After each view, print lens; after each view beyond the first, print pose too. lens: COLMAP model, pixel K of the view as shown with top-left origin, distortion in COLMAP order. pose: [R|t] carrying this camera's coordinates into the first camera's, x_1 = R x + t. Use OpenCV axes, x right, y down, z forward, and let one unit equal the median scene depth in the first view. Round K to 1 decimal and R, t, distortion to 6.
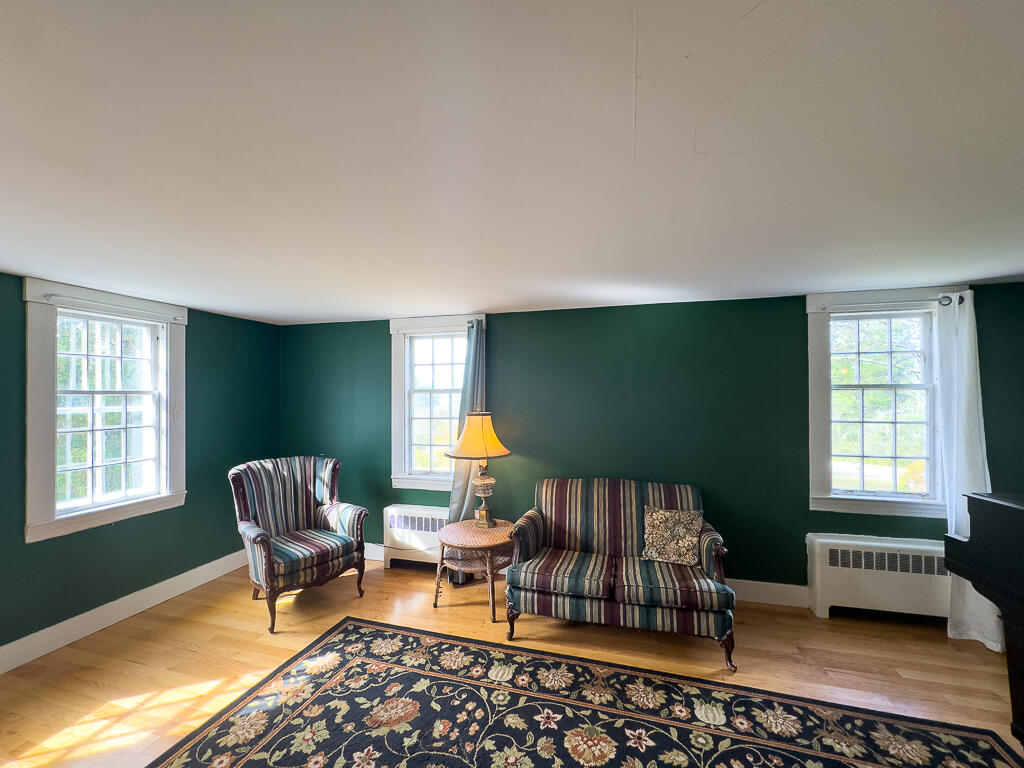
lens RADIAL K [[410.4, 0, 511.3], [0, 410.4, 386.4], [0, 0, 1]] dist [-0.003501, 0.000915]
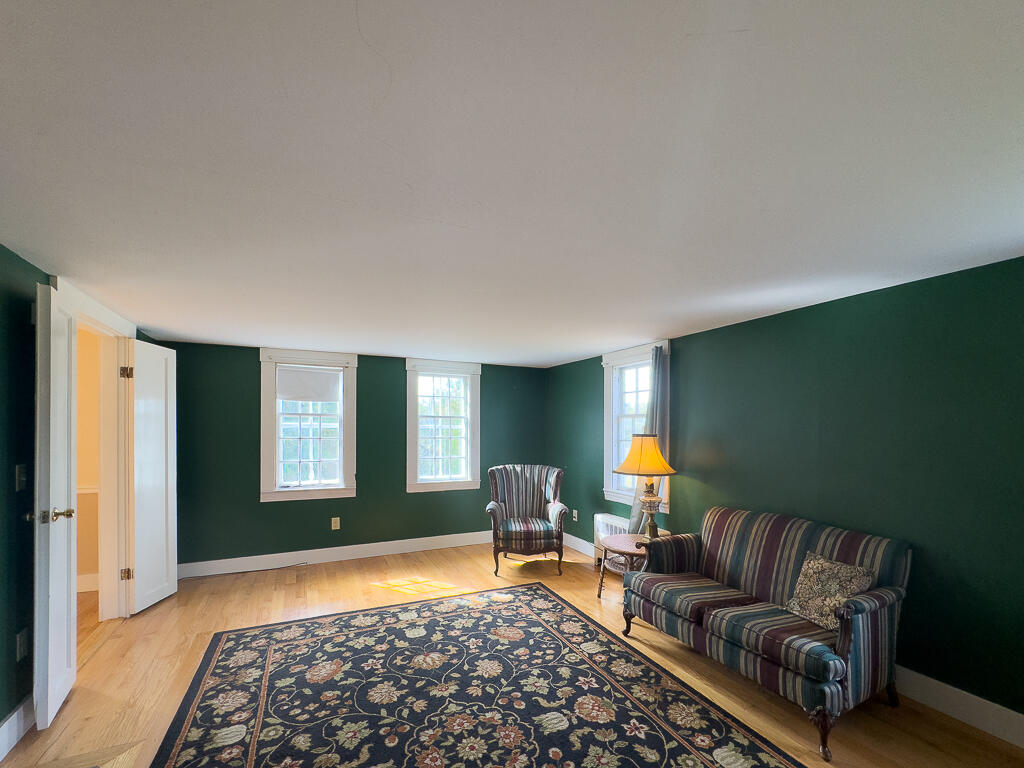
lens RADIAL K [[410.4, 0, 512.8], [0, 410.4, 418.8], [0, 0, 1]] dist [-0.003501, 0.000915]
pose [[0.681889, -0.003926, -0.731445, 0.567698], [0.002714, 0.999992, -0.002837, 0.031717], [0.731451, -0.000051, 0.681894, 0.018620]]
